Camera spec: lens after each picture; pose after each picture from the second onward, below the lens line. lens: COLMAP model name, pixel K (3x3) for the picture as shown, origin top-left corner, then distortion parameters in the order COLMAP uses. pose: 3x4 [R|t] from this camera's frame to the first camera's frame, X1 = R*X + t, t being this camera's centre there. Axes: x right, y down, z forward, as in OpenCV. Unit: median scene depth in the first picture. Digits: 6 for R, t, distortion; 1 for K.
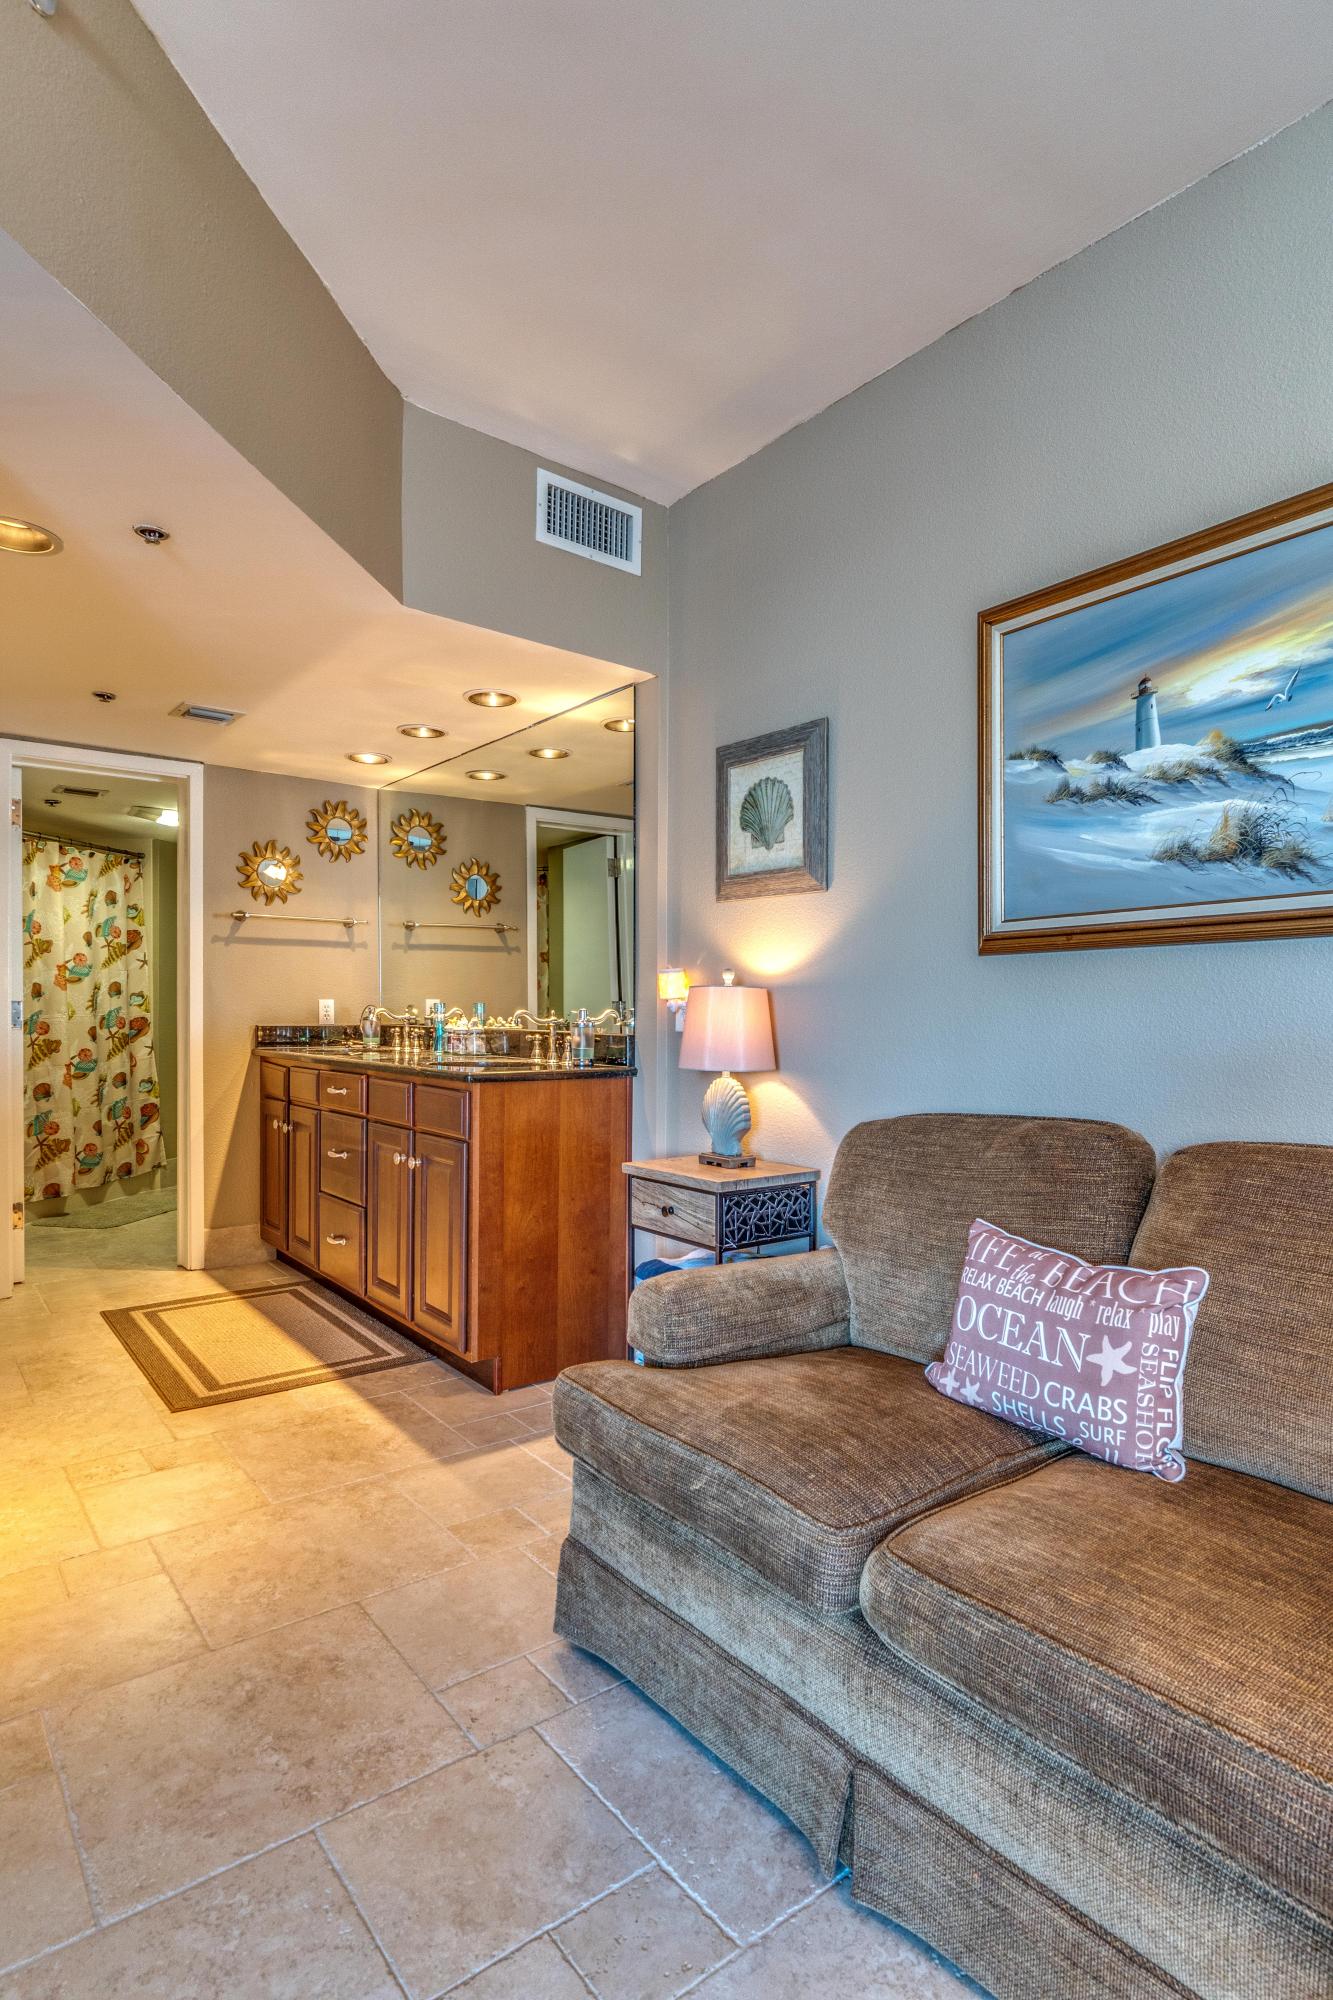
lens RADIAL K [[1020.6, 0, 663.7], [0, 1020.6, 1013.3], [0, 0, 1]] dist [0.000432, -0.000528]
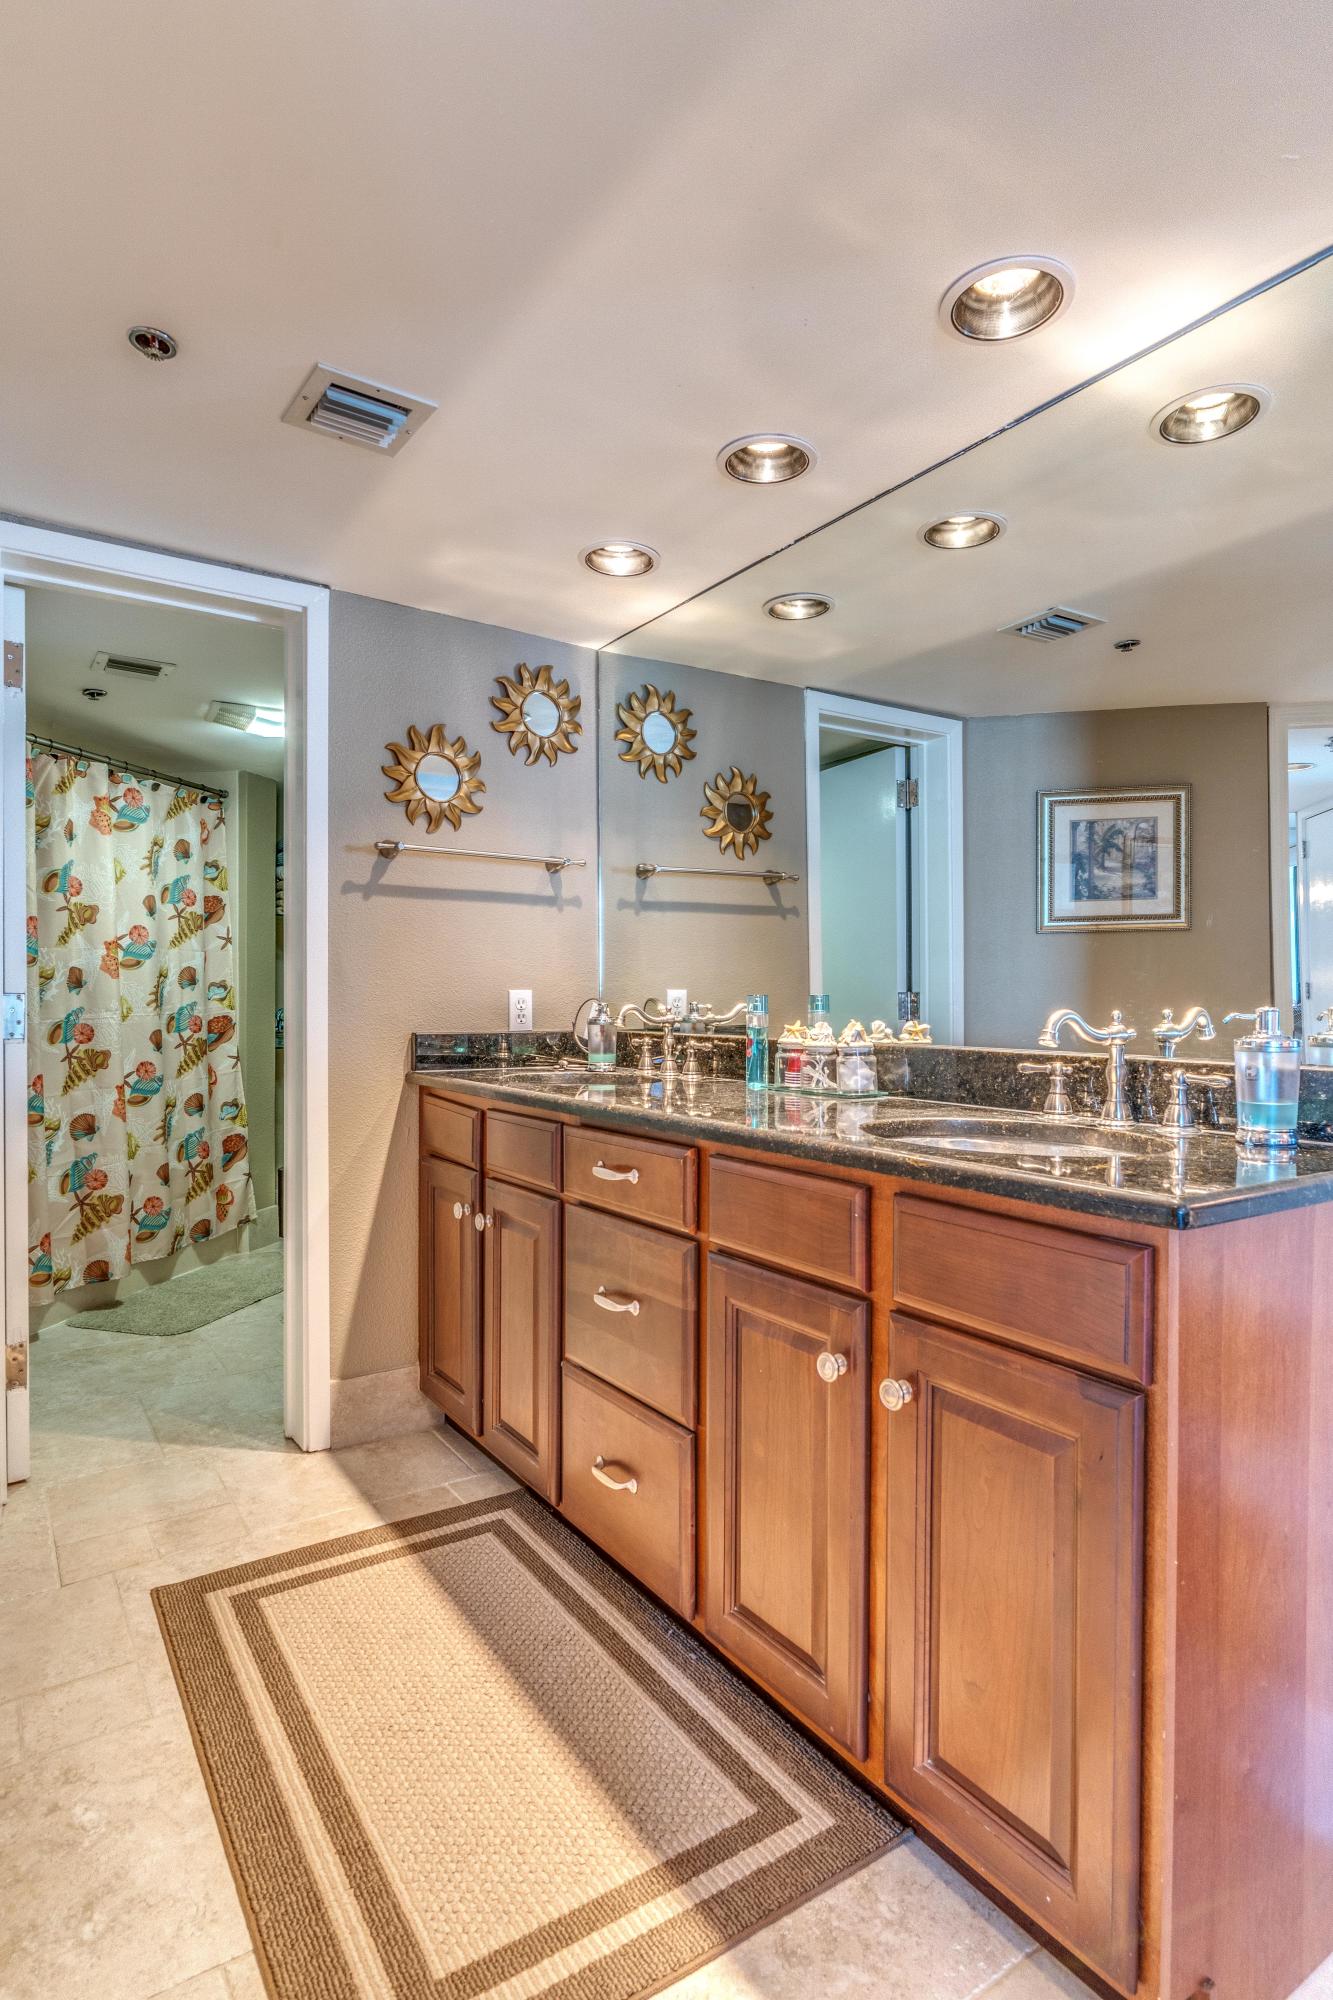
lens RADIAL K [[1002.0, 0, 666.5], [0, 1002.0, 1000.0], [0, 0, 1]] dist [-0.003574, -0.000174]
pose [[0.998542, -0.002295, -0.053927, -0.183468], [0.002029, 0.999985, -0.004998, -0.003771], [0.053938, 0.004882, 0.998532, 0.353536]]
